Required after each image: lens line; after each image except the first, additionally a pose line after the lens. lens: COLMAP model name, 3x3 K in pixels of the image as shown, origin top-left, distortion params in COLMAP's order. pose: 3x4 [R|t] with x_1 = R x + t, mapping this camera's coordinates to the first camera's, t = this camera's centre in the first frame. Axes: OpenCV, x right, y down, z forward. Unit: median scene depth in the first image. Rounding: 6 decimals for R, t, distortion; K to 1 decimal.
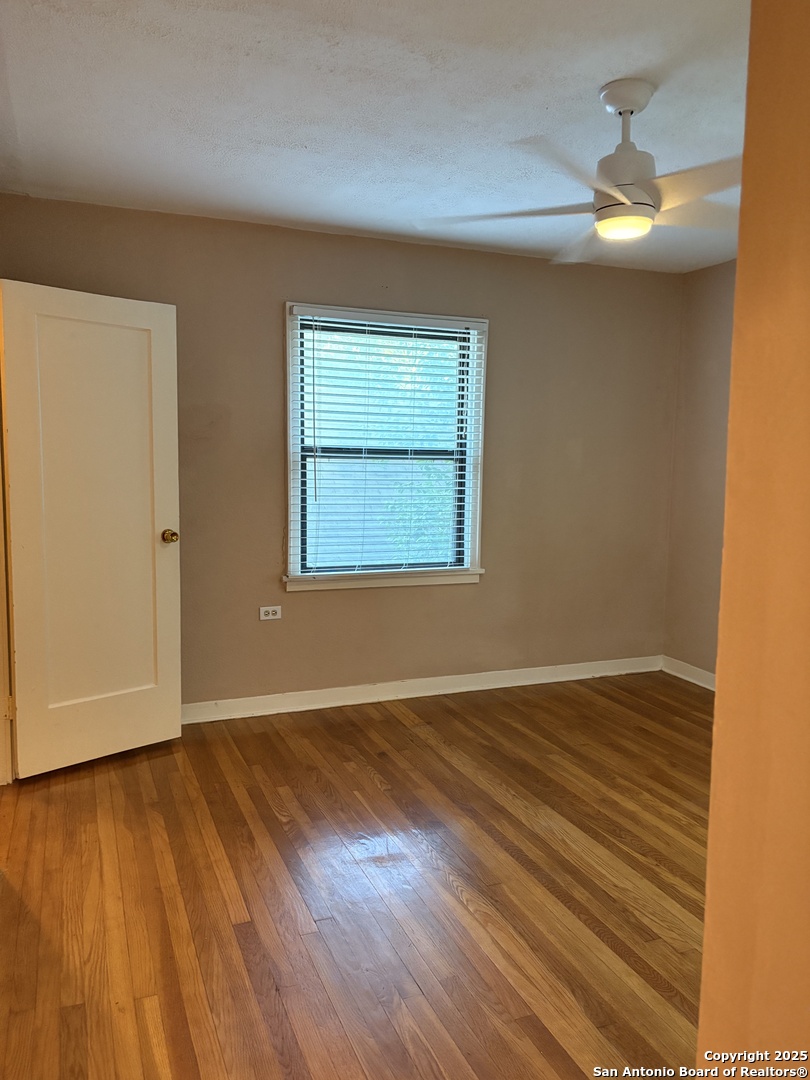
lens RADIAL K [[820.1, 0, 408.0], [0, 820.1, 544.4], [0, 0, 1]] dist [0.047714, -0.055367]
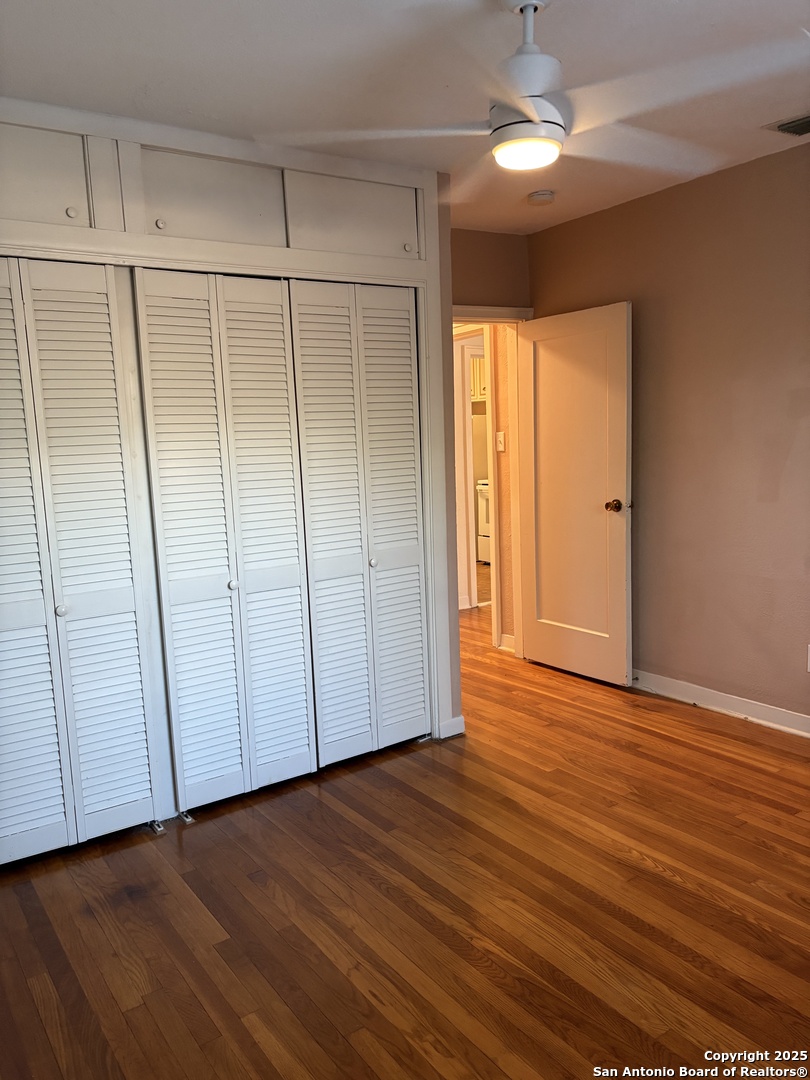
lens RADIAL K [[820.1, 0, 408.0], [0, 820.1, 544.4], [0, 0, 1]] dist [0.047714, -0.055367]
pose [[-0.976407, 0.040861, -0.212037, 0.550135], [-0.011625, 0.970563, 0.240566, -0.195893], [0.215625, 0.237356, -0.947190, 1.767278]]
